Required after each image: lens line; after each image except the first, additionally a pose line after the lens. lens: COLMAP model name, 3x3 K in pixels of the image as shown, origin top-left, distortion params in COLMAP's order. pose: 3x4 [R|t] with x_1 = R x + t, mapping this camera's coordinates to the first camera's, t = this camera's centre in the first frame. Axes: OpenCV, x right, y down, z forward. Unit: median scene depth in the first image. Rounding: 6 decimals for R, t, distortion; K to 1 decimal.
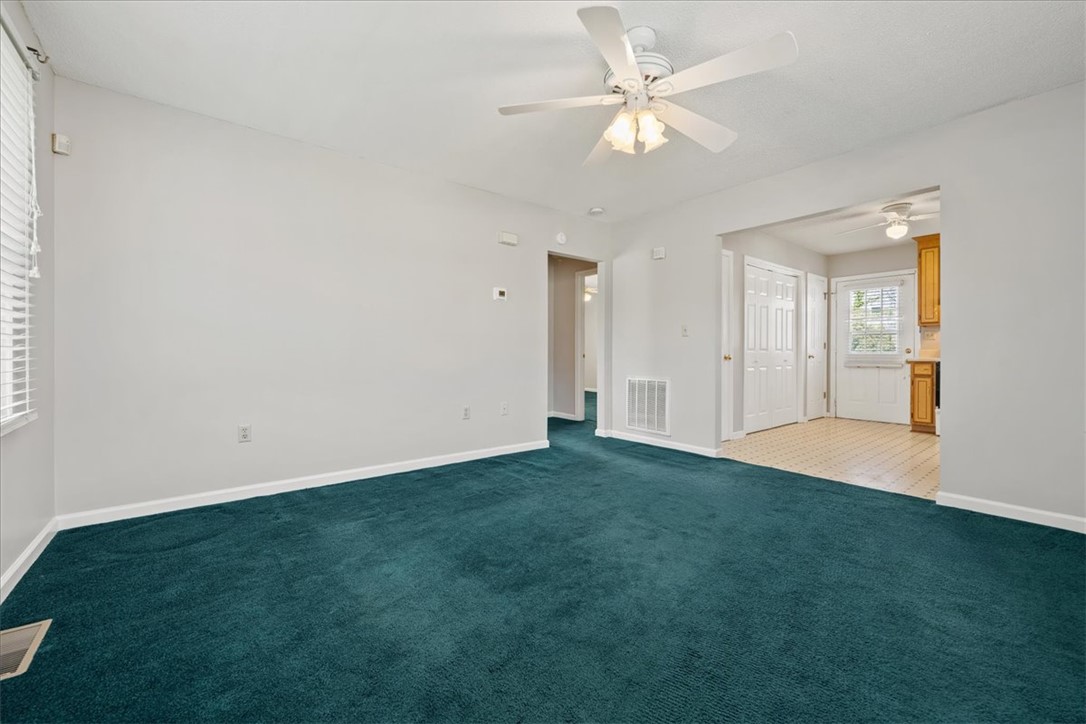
lens RADIAL K [[436.1, 0, 554.8], [0, 436.1, 355.9], [0, 0, 1]] dist [-0.006778, 0.000602]
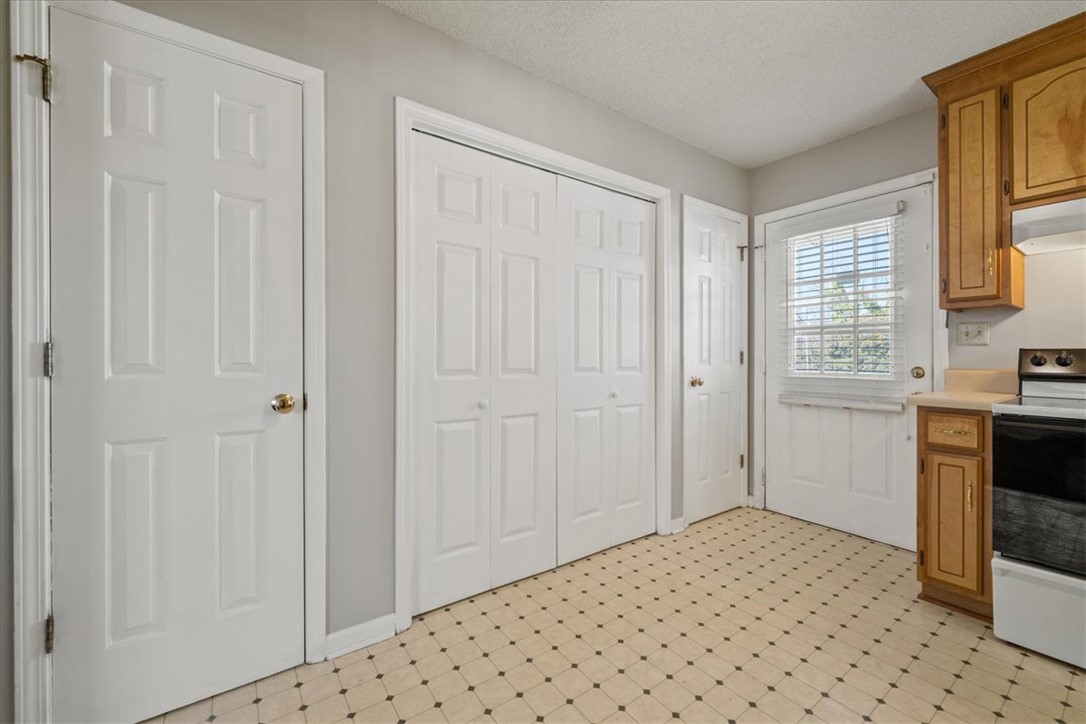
lens RADIAL K [[436.1, 0, 555.0], [0, 436.1, 356.6], [0, 0, 1]] dist [-0.006778, 0.000602]
pose [[0.998647, 0.001231, -0.051989, 0.493947], [-0.001634, 0.999969, -0.007711, -0.022746], [0.051978, 0.007786, 0.998618, 0.573739]]
